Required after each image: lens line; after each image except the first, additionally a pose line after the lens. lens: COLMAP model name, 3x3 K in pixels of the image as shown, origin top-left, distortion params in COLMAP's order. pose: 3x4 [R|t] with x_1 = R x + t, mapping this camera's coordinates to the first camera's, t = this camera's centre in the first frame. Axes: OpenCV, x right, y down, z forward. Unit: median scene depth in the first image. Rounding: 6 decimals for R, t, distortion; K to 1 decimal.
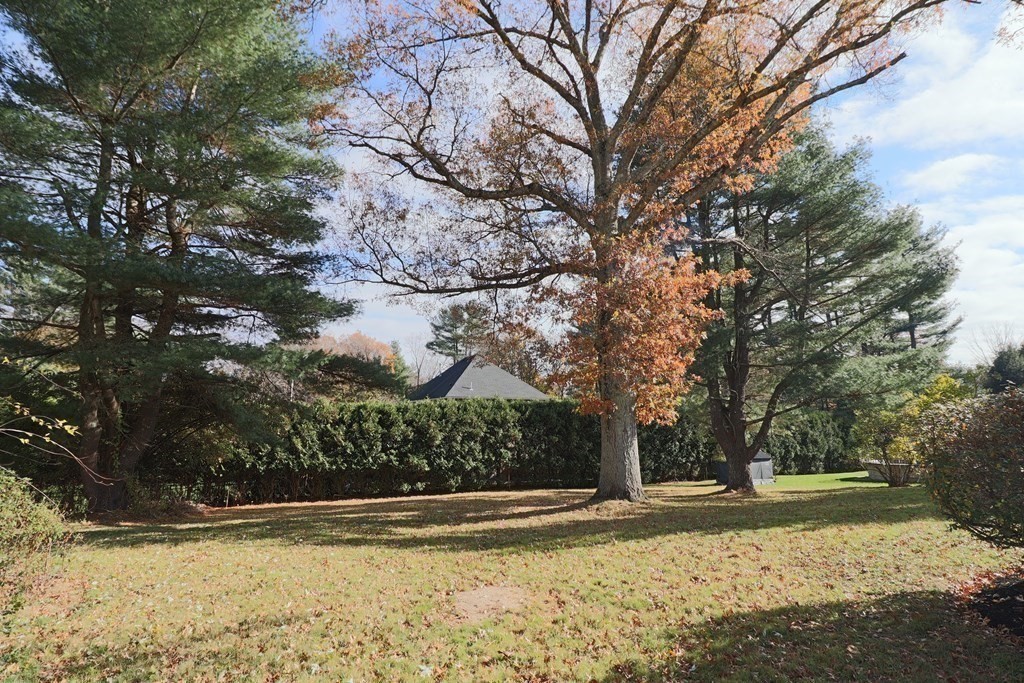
lens RADIAL K [[523.2, 0, 510.4], [0, 523.2, 335.1], [0, 0, 1]] dist [-0.002001, -0.011442]
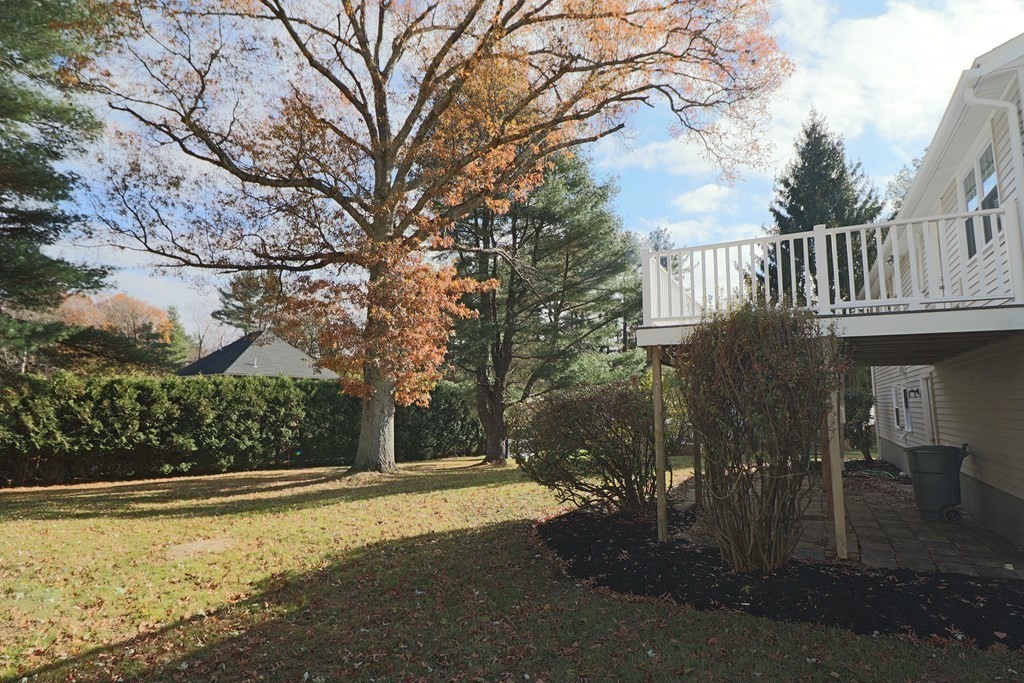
lens RADIAL K [[523.2, 0, 510.4], [0, 523.2, 335.1], [0, 0, 1]] dist [-0.002001, -0.011442]
pose [[0.936130, 0.059420, 0.346598, 0.045987], [-0.072768, 0.997020, 0.025612, -0.019645], [-0.344044, -0.049198, 0.937664, -0.093934]]
